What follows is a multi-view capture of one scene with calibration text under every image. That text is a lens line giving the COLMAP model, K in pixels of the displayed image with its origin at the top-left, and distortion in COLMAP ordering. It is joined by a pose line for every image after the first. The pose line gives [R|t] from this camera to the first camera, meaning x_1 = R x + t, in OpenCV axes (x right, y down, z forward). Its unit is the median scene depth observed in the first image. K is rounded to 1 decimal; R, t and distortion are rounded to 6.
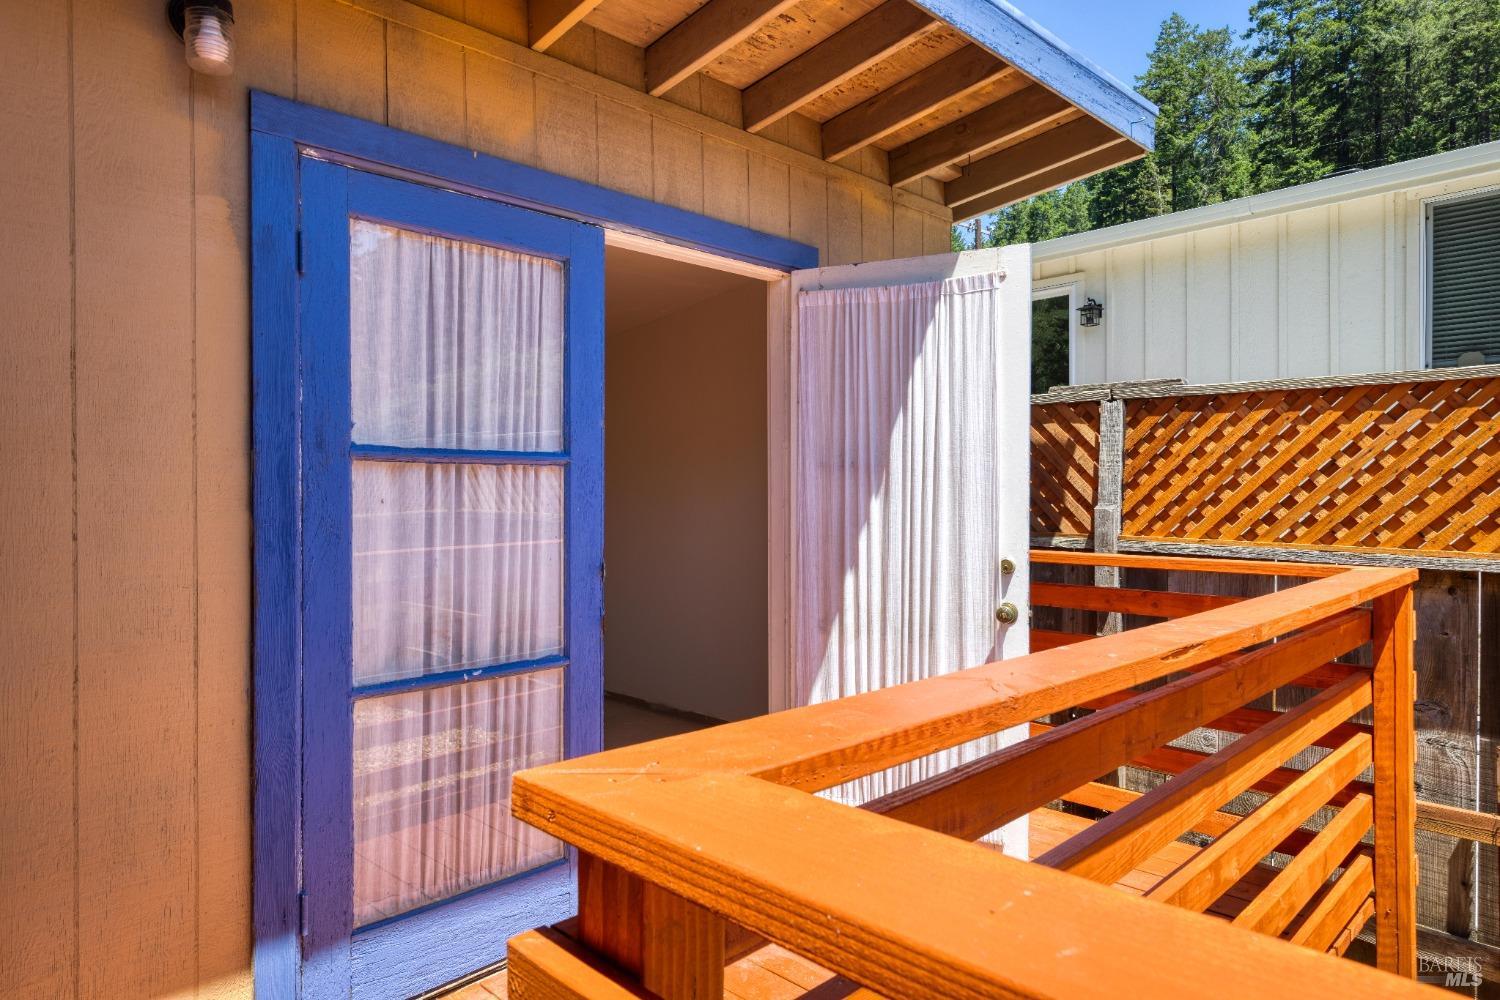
lens RADIAL K [[886.0, 0, 720.7], [0, 886.0, 498.2], [0, 0, 1]] dist [0.003087, 0.001706]
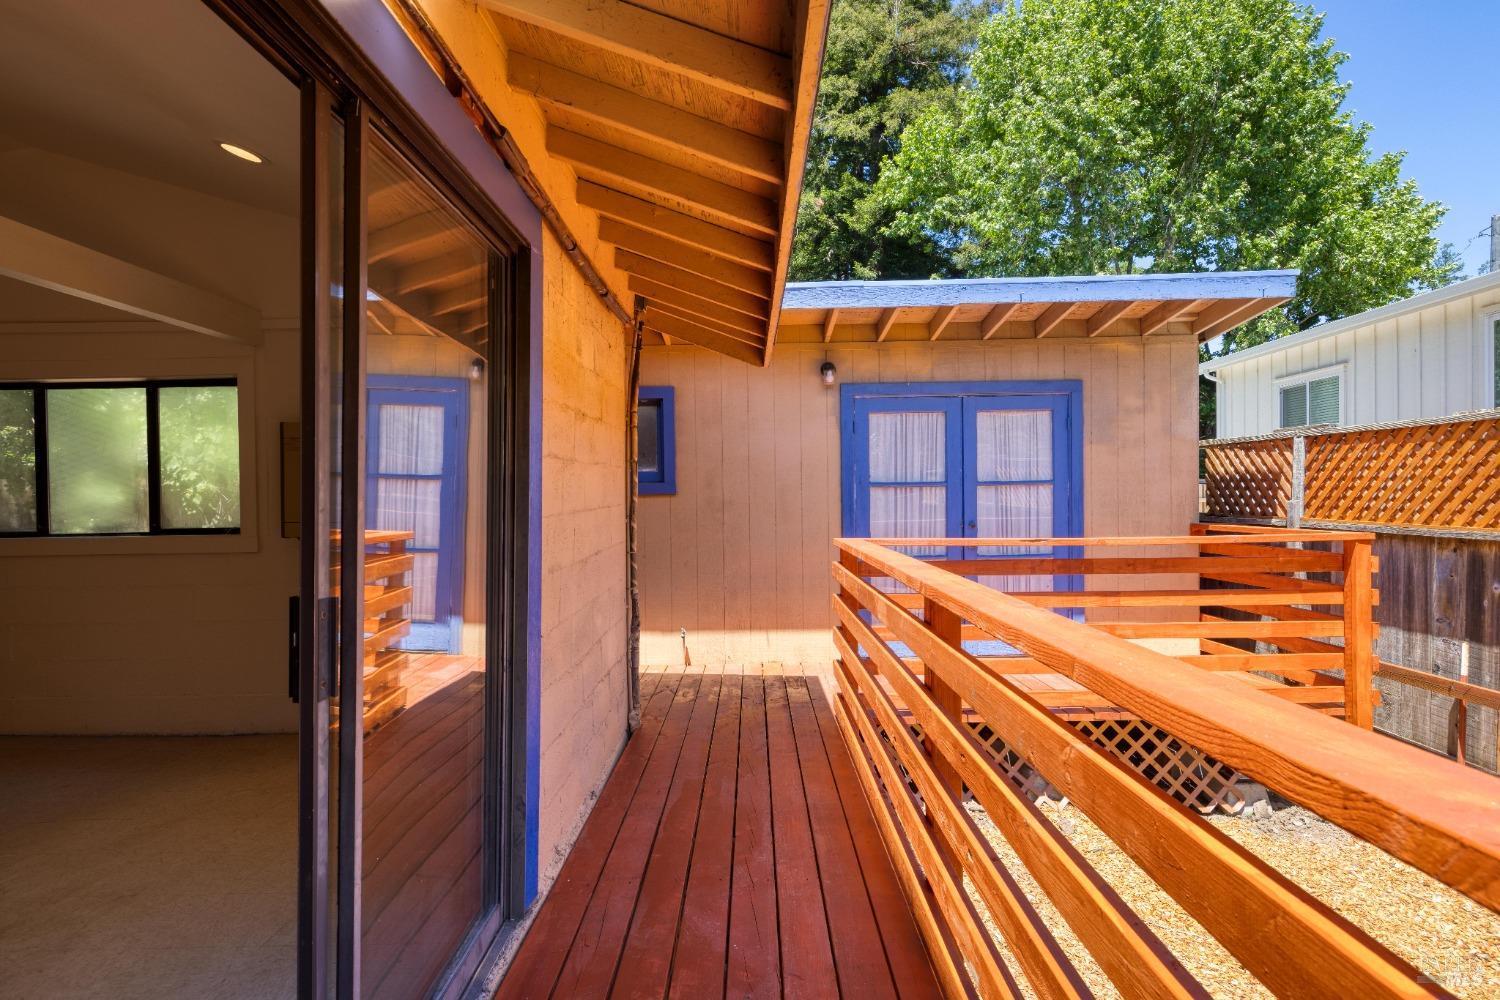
lens RADIAL K [[831.8, 0, 754.4], [0, 831.8, 516.2], [0, 0, 1]] dist [0.003618, 0.000382]
pose [[0.713710, 0.008742, -0.700387, 0.799355], [0.008008, 0.999755, 0.020640, -0.001325], [0.700396, -0.020340, 0.713465, -0.834487]]
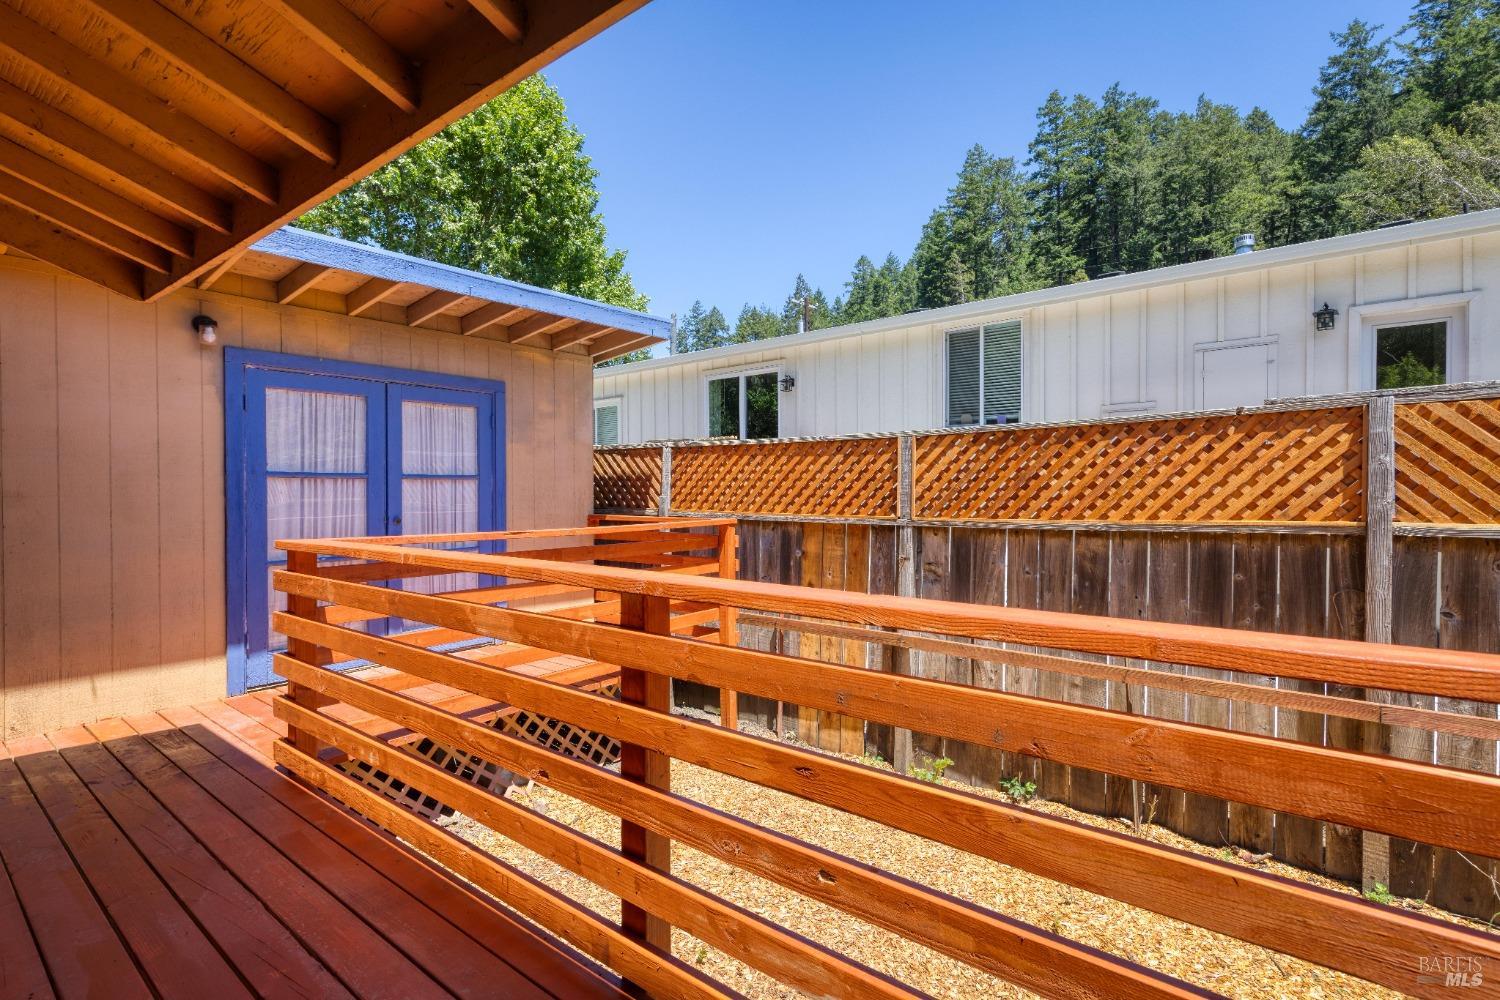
lens RADIAL K [[719.8, 0, 785.0], [0, 719.8, 497.8], [0, 0, 1]] dist [0.002487, 0.000122]
pose [[0.987725, -0.002946, 0.156177, 0.445214], [0.002430, 0.999991, 0.003493, 0.008525], [-0.156186, -0.003070, 0.987723, -0.788517]]
